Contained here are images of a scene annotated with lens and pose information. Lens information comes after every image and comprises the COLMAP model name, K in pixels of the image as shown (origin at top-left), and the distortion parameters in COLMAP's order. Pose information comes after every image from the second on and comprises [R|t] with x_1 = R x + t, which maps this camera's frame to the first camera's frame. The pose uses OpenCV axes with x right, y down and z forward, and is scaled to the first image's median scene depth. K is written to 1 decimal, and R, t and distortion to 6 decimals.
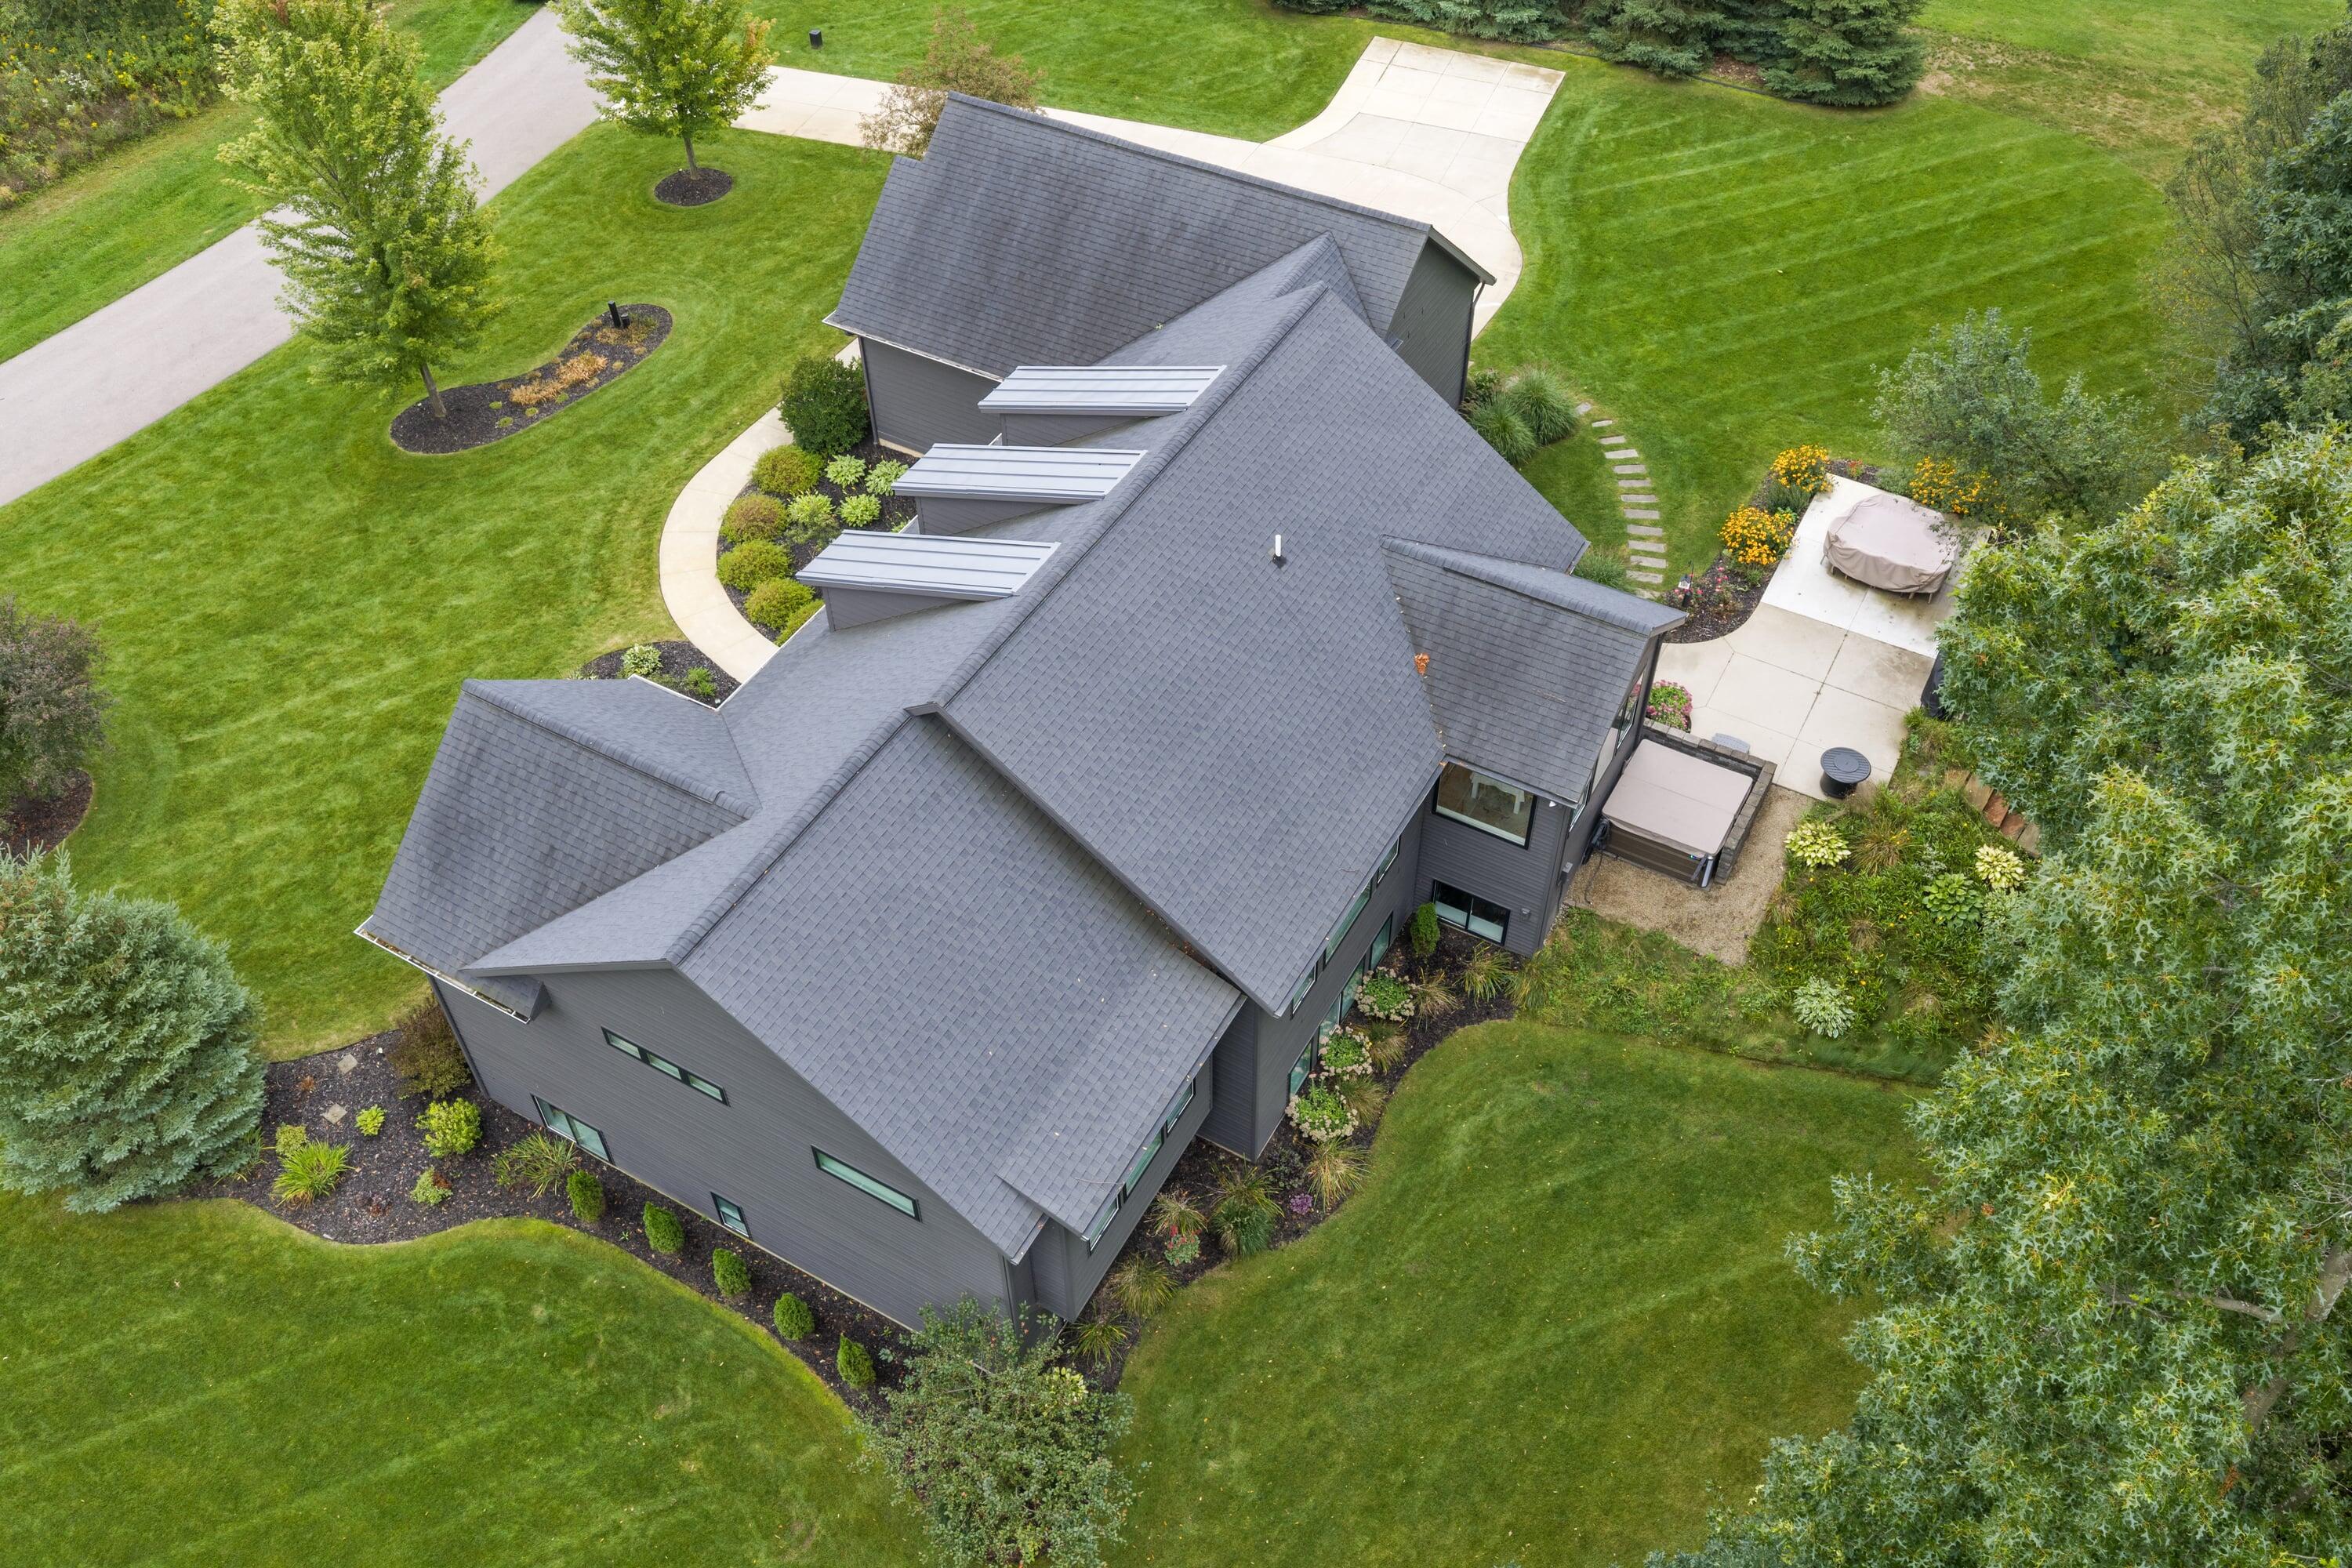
lens RADIAL K [[1940.0, 0, 1174.1], [0, 1940.0, 793.7], [0, 0, 1]] dist [0.014052, -0.027438]
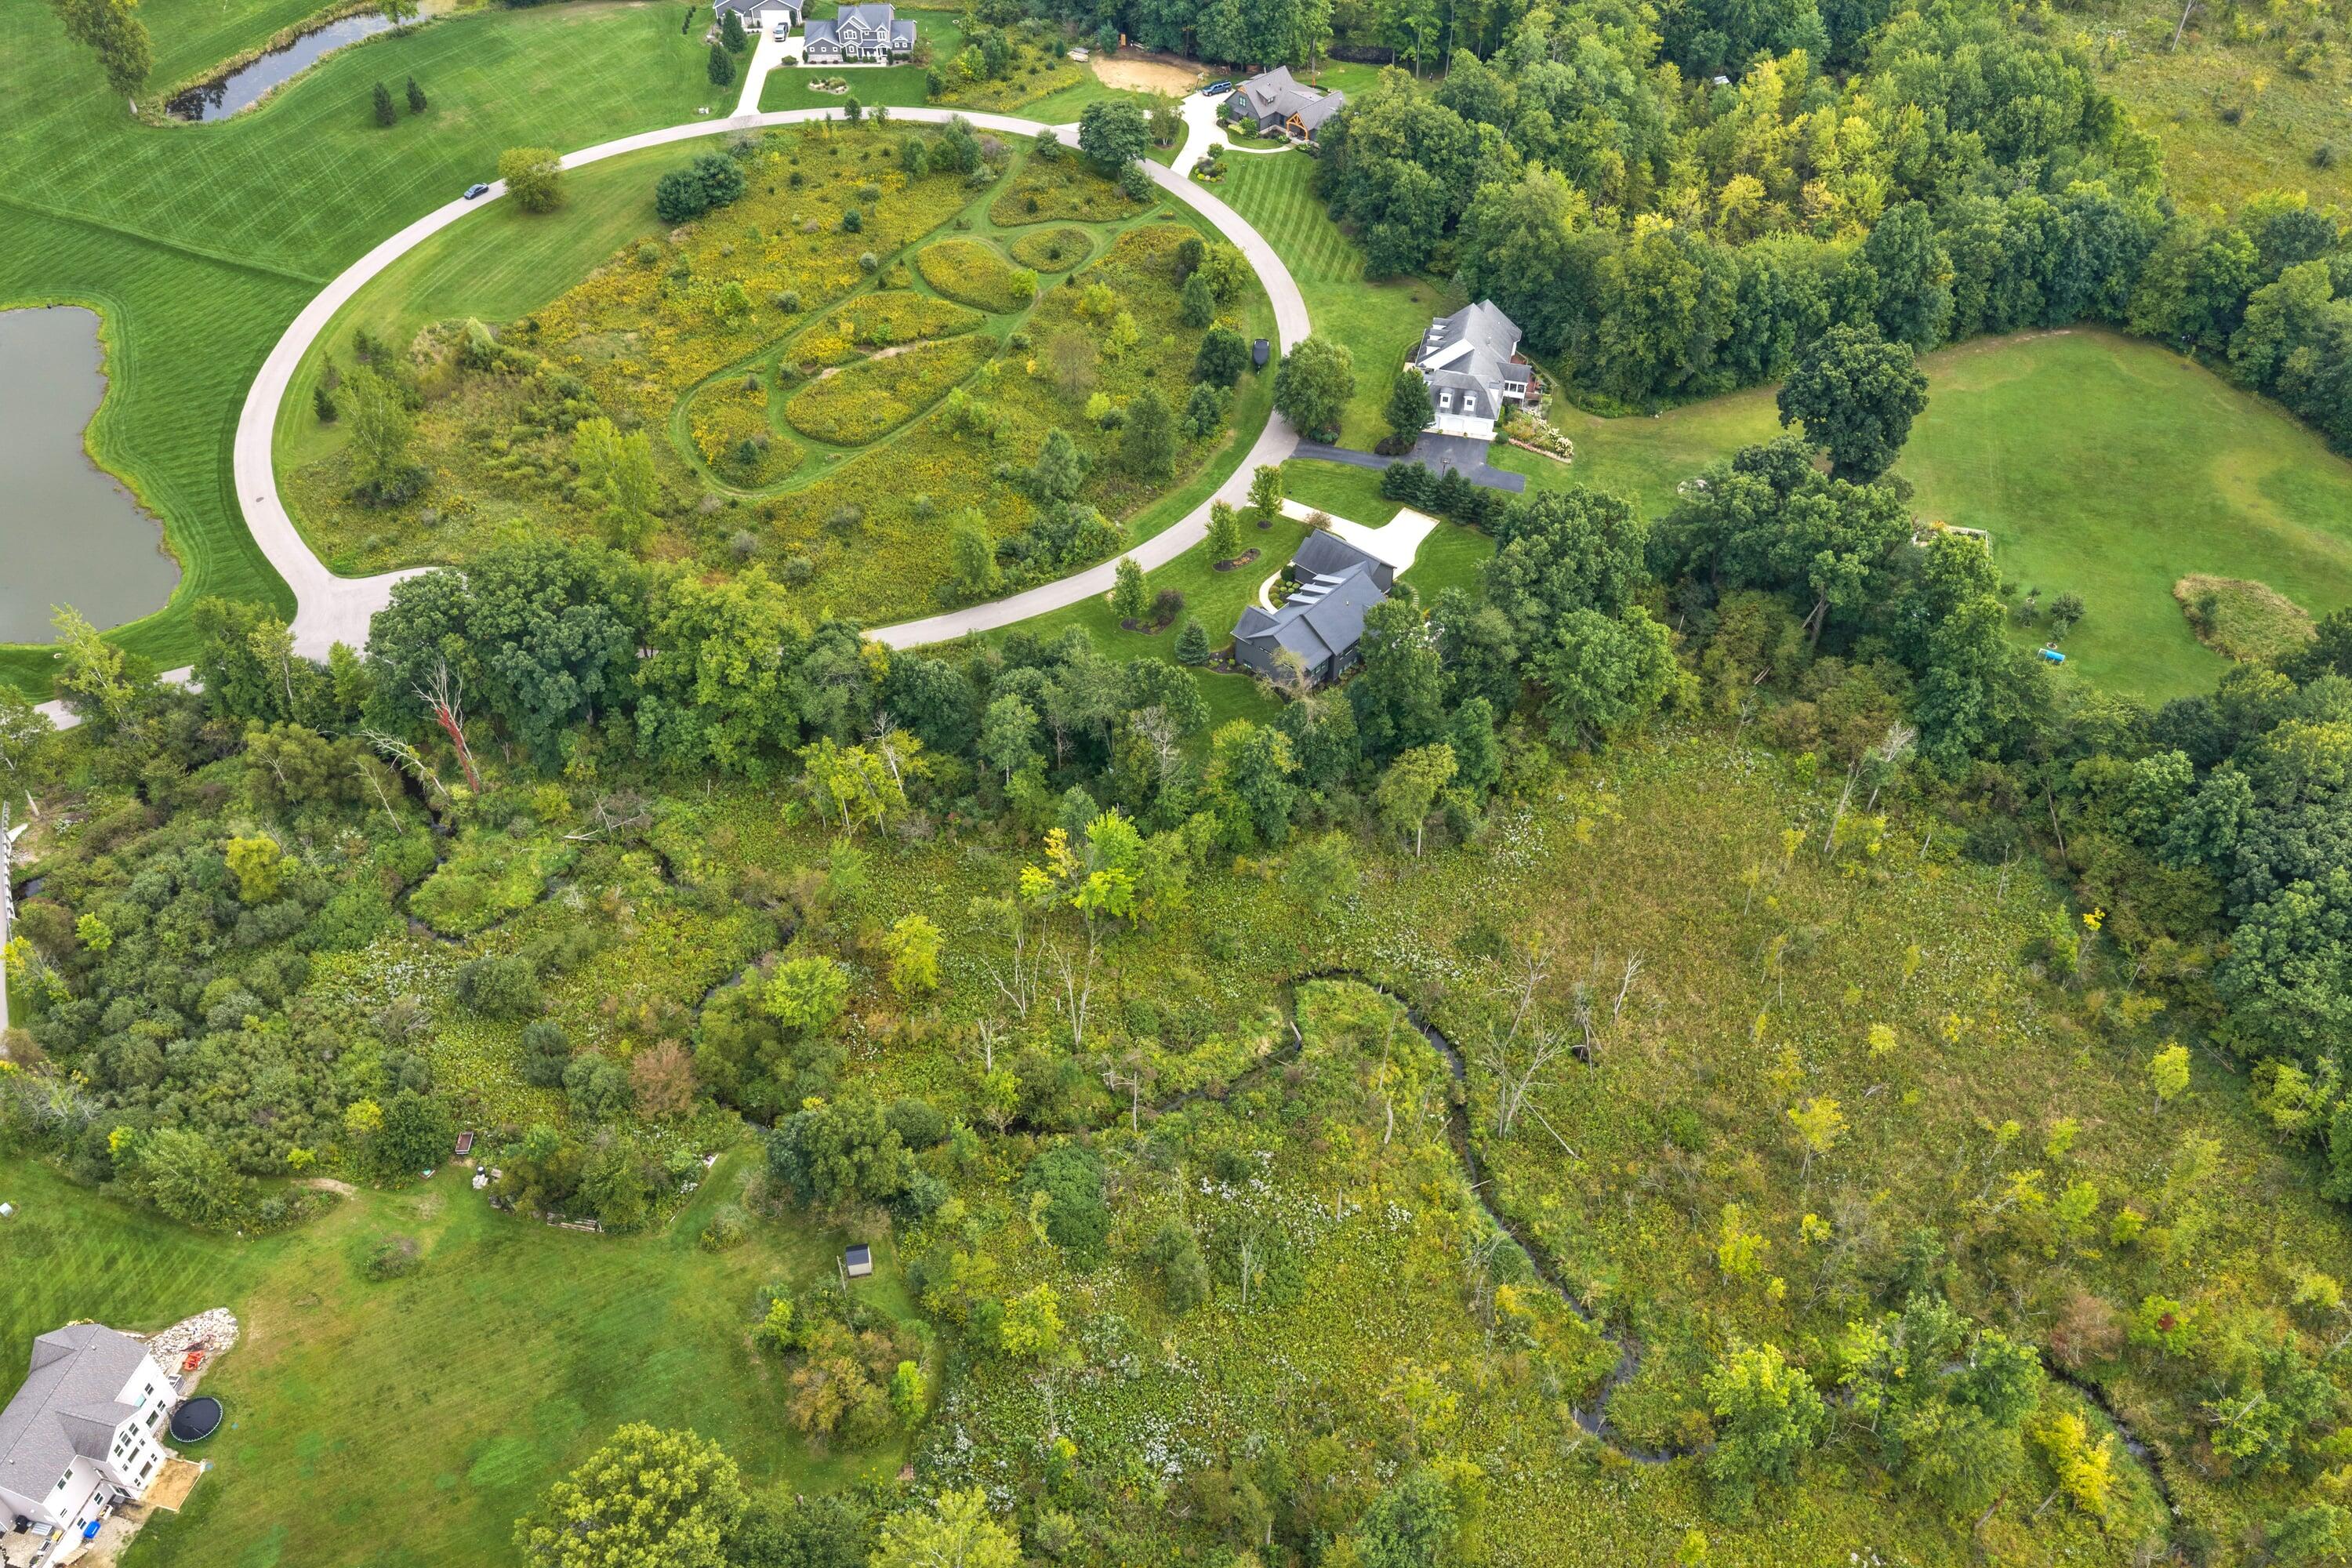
lens RADIAL K [[1940.0, 0, 1174.1], [0, 1940.0, 793.7], [0, 0, 1]] dist [0.014052, -0.027438]
pose [[0.978947, 0.152252, -0.135948, 0.500778], [-0.158061, 0.986879, -0.032948, 0.914747], [0.129148, 0.053742, 0.990168, -6.211157]]
